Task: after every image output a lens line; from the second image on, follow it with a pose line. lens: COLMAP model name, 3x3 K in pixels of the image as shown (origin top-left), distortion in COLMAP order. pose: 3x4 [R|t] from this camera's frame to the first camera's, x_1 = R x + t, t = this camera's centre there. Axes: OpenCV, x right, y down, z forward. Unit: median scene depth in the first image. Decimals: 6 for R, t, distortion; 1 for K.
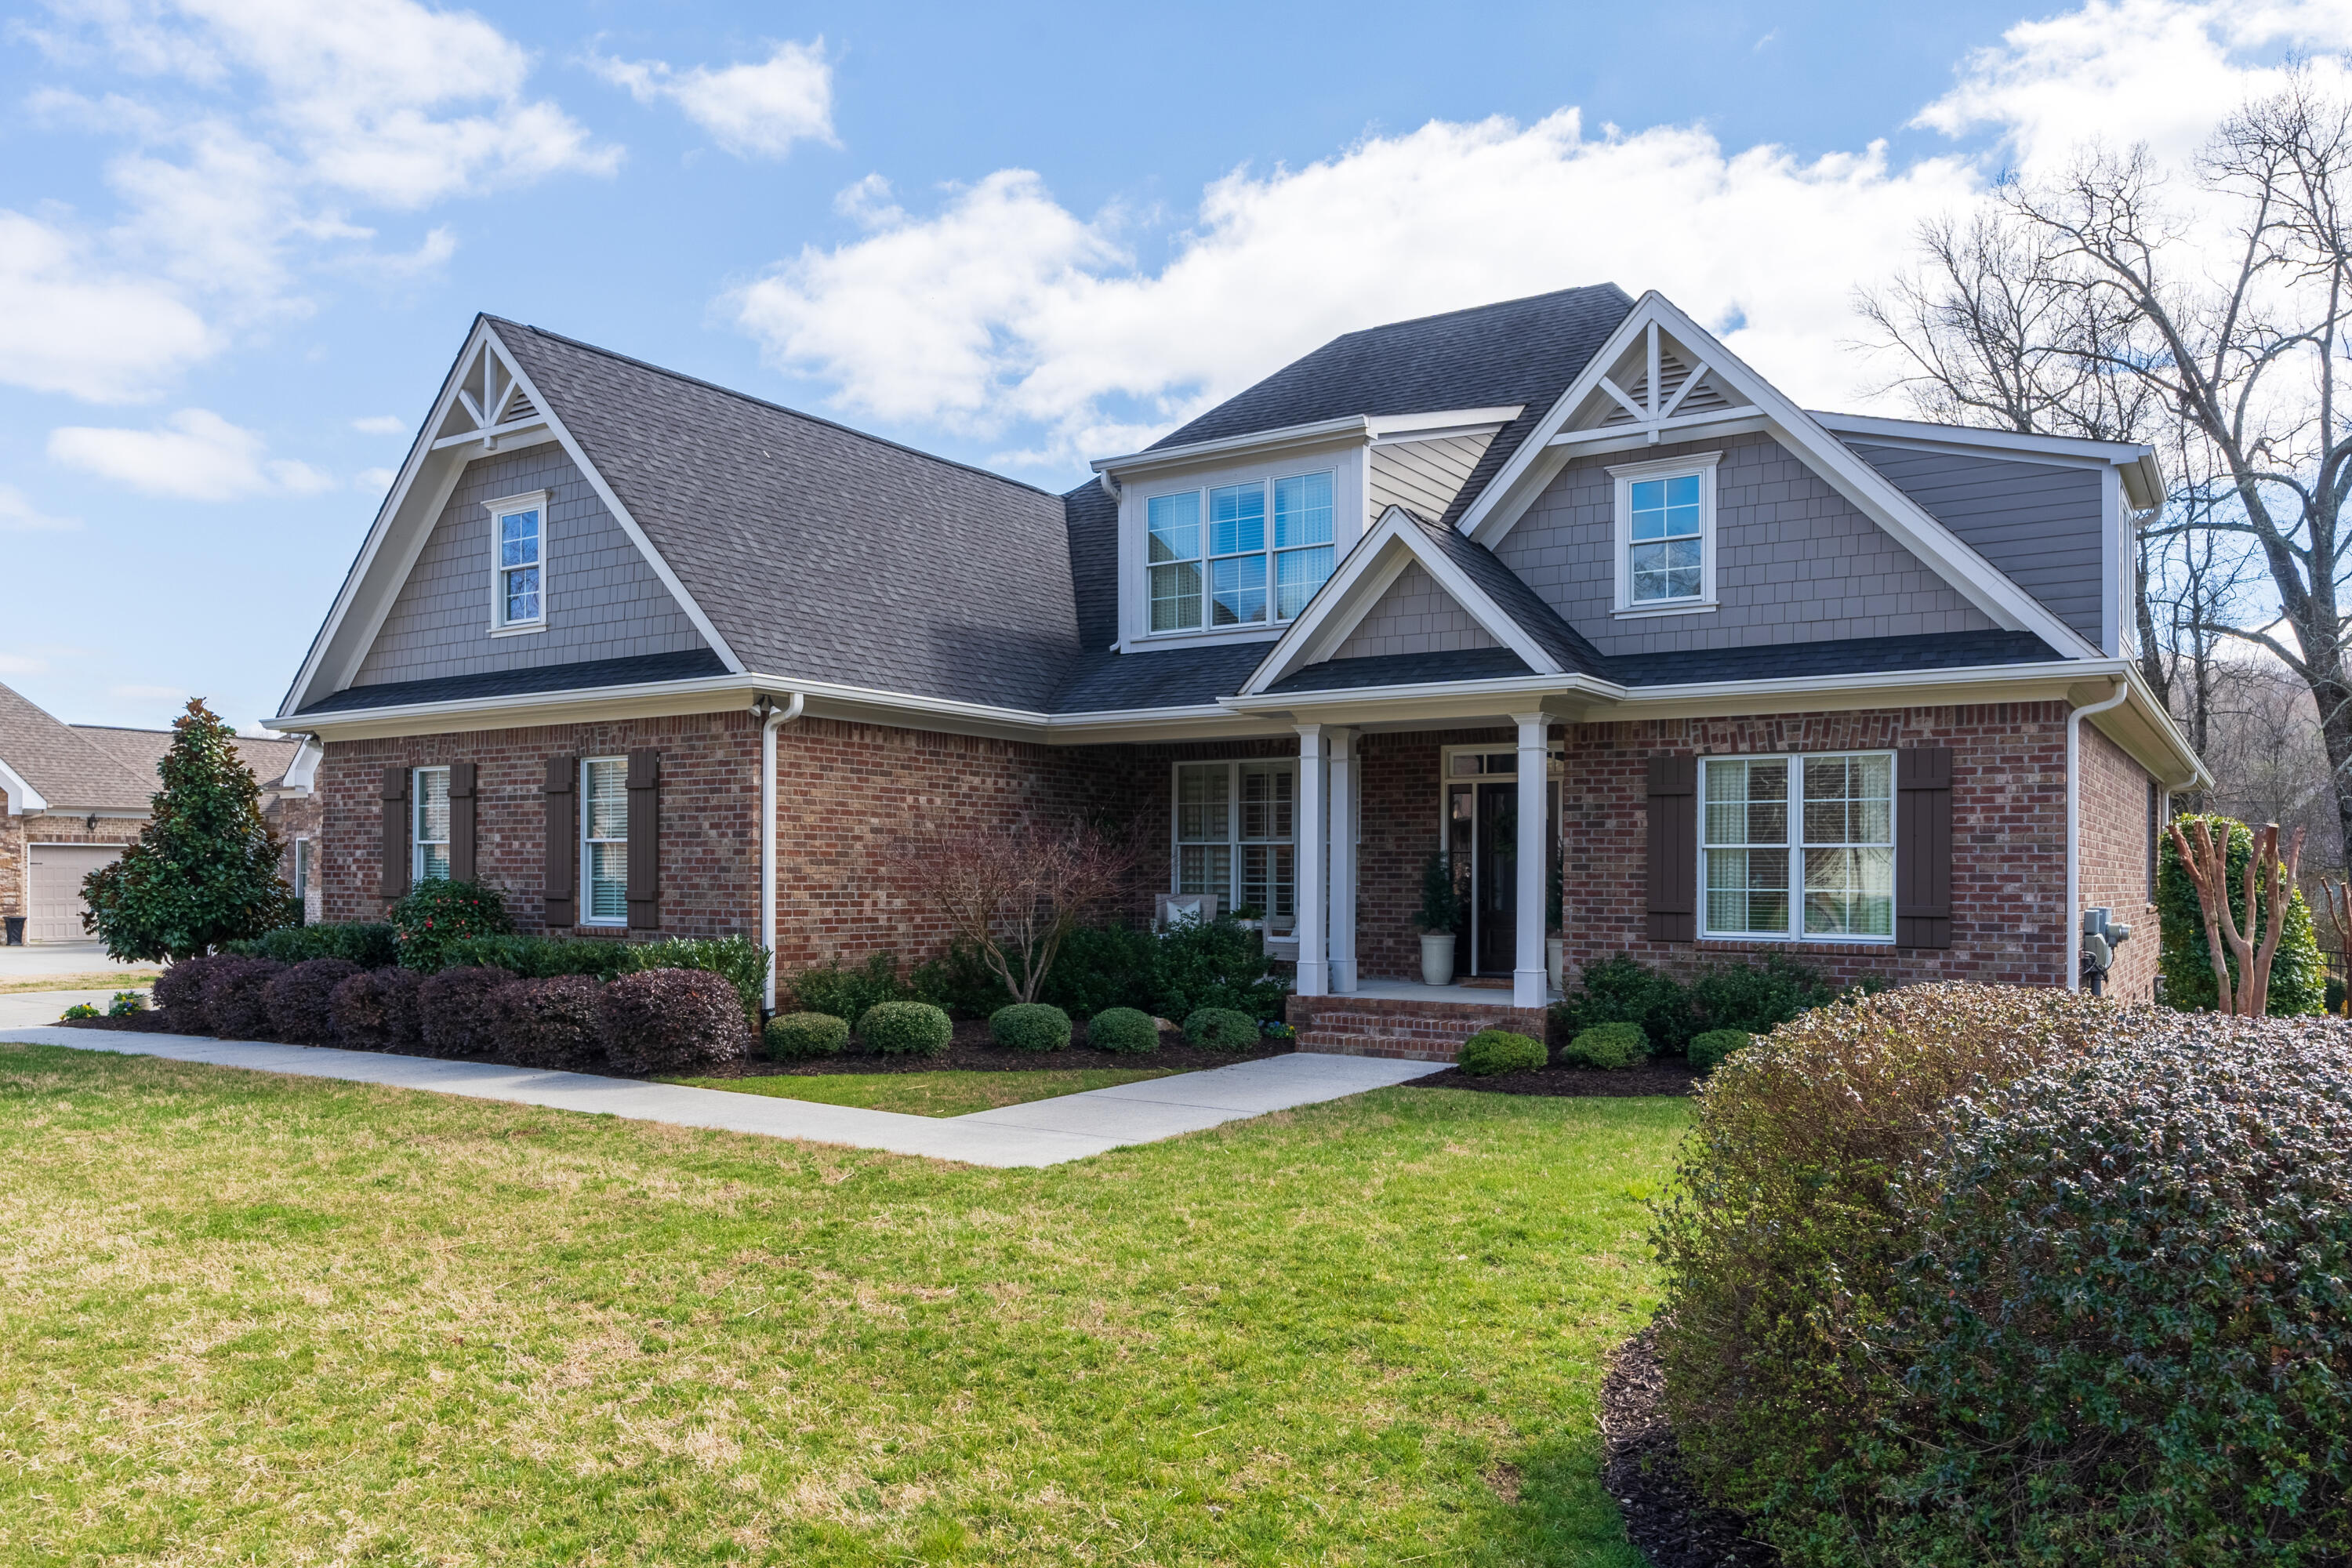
lens RADIAL K [[1783.2, 0, 1176.6], [0, 1783.2, 904.1], [0, 0, 1]] dist [-0.005557, -0.000922]
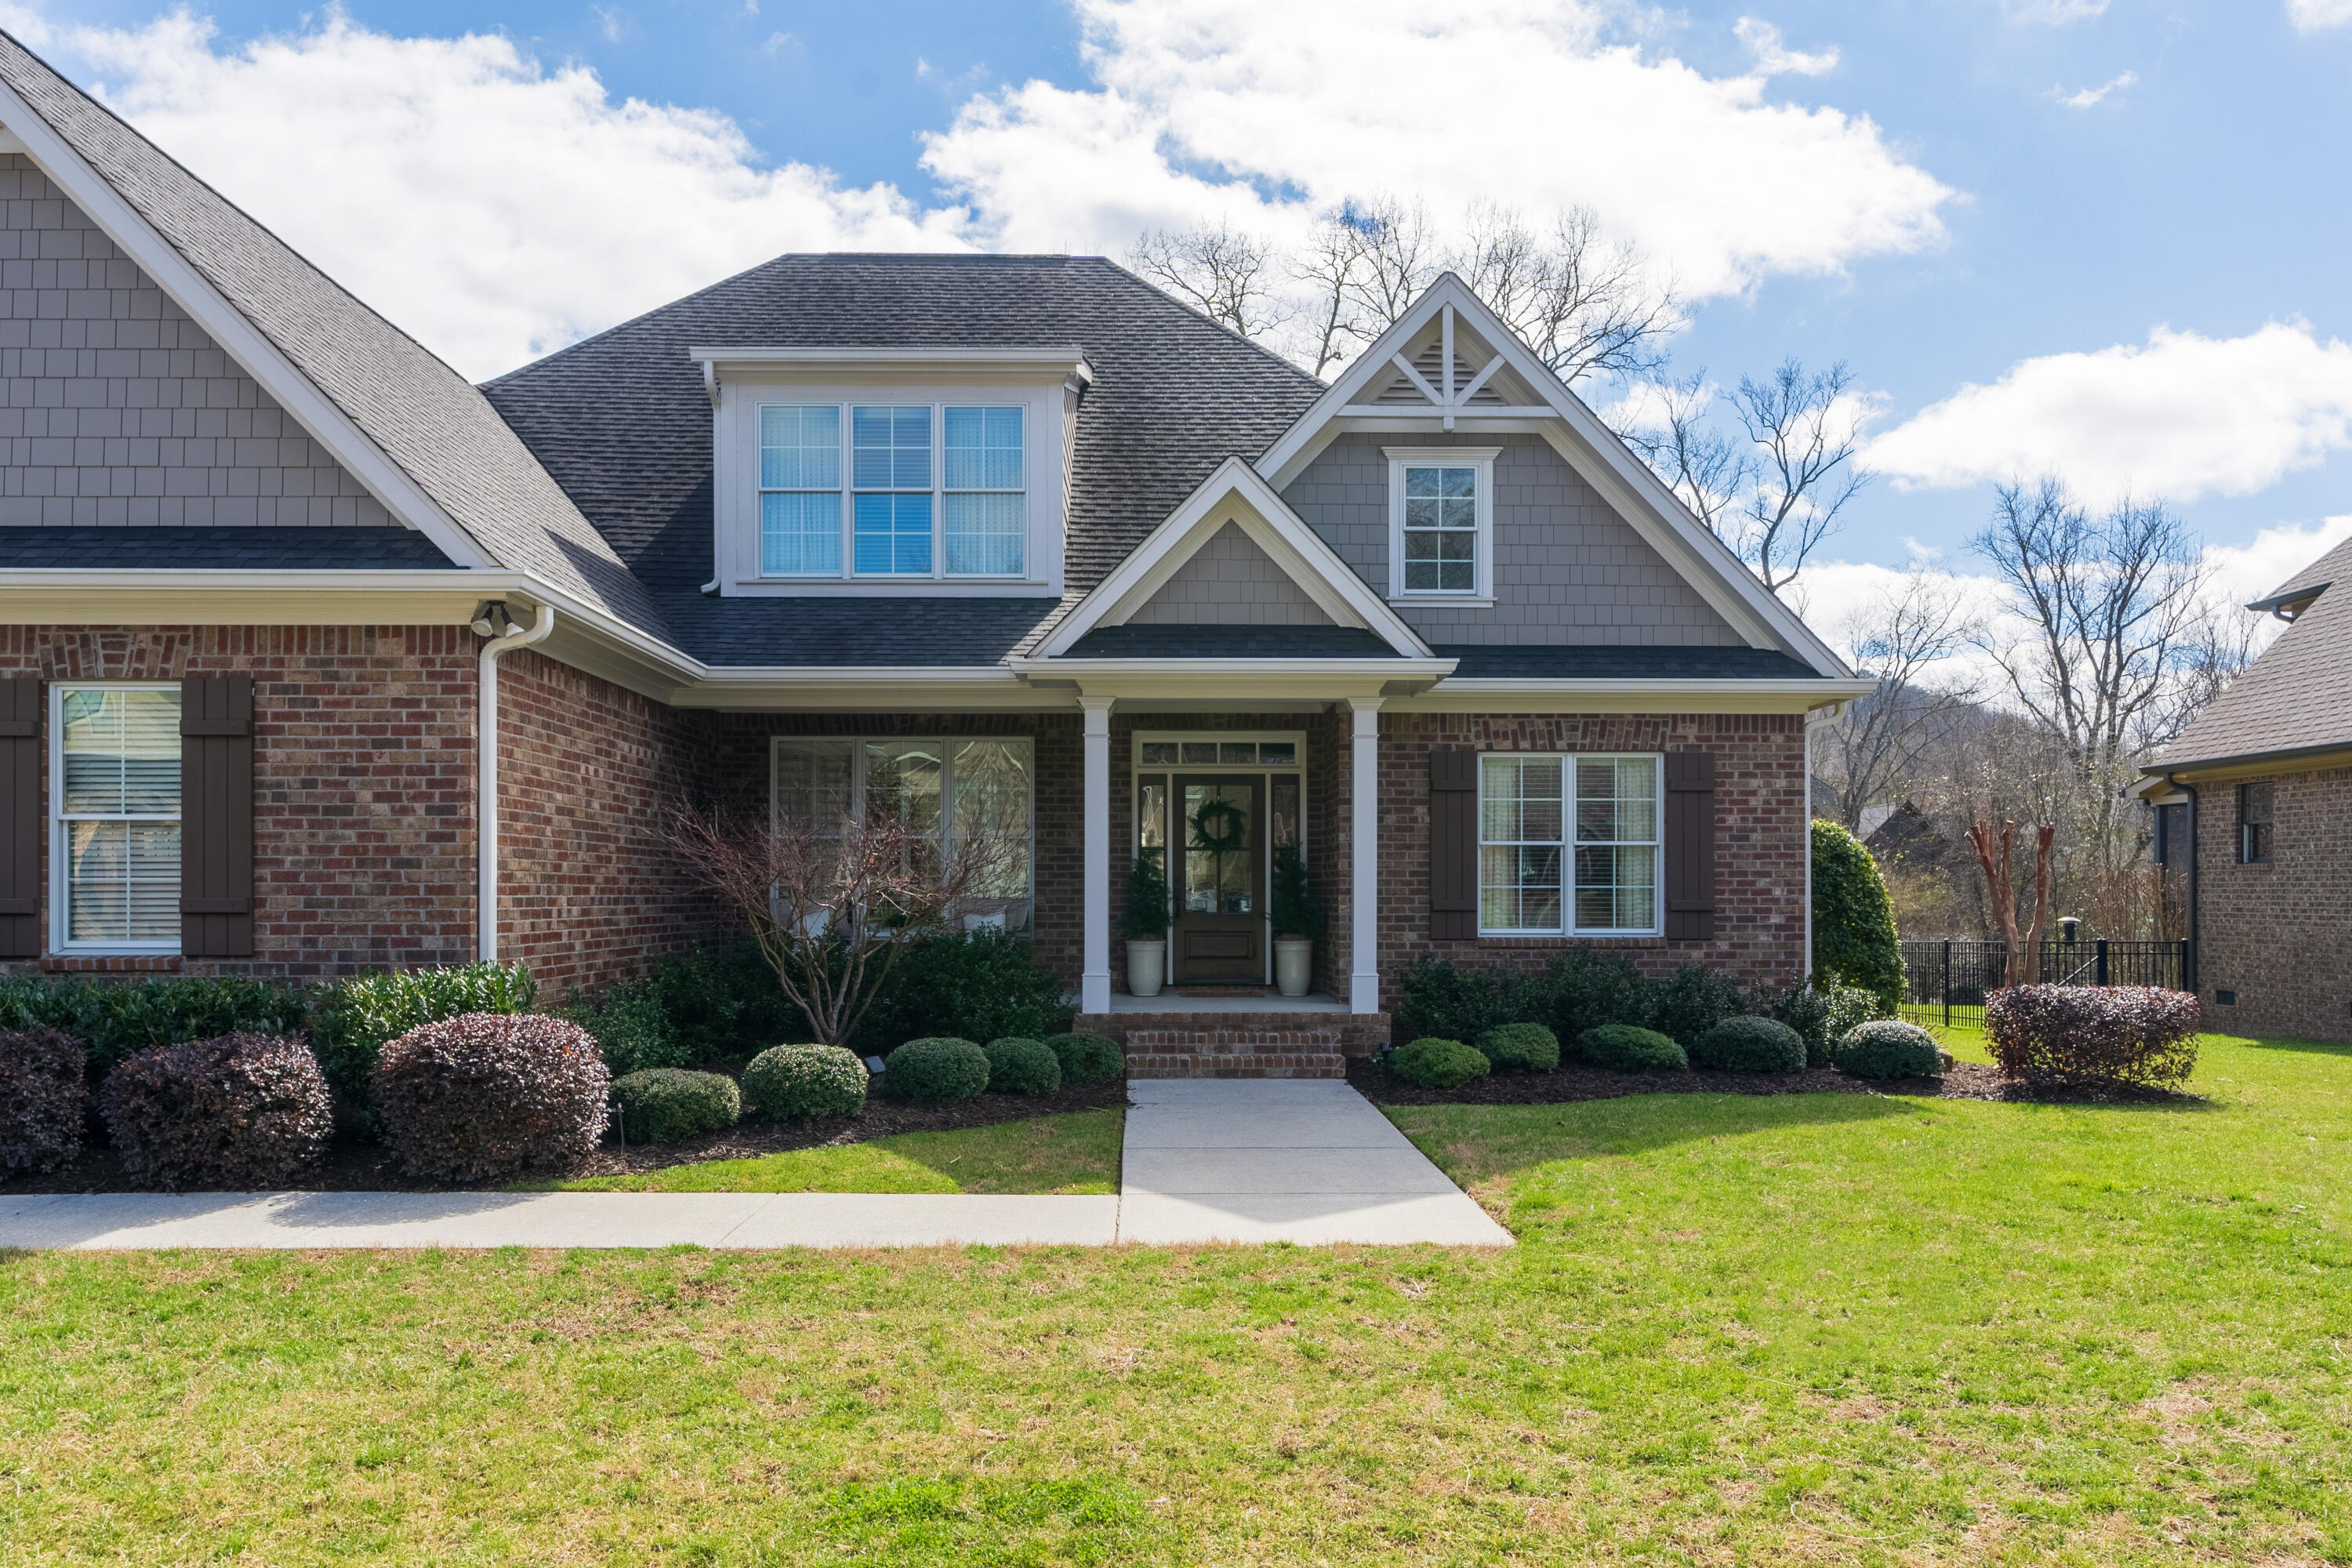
lens RADIAL K [[1783.2, 0, 1176.6], [0, 1783.2, 904.1], [0, 0, 1]] dist [-0.005557, -0.000922]
pose [[0.797648, -0.010114, 0.603038, -0.442171], [0.014069, 0.999899, -0.001839, 0.000913], [-0.602959, 0.009951, 0.797710, 0.313268]]
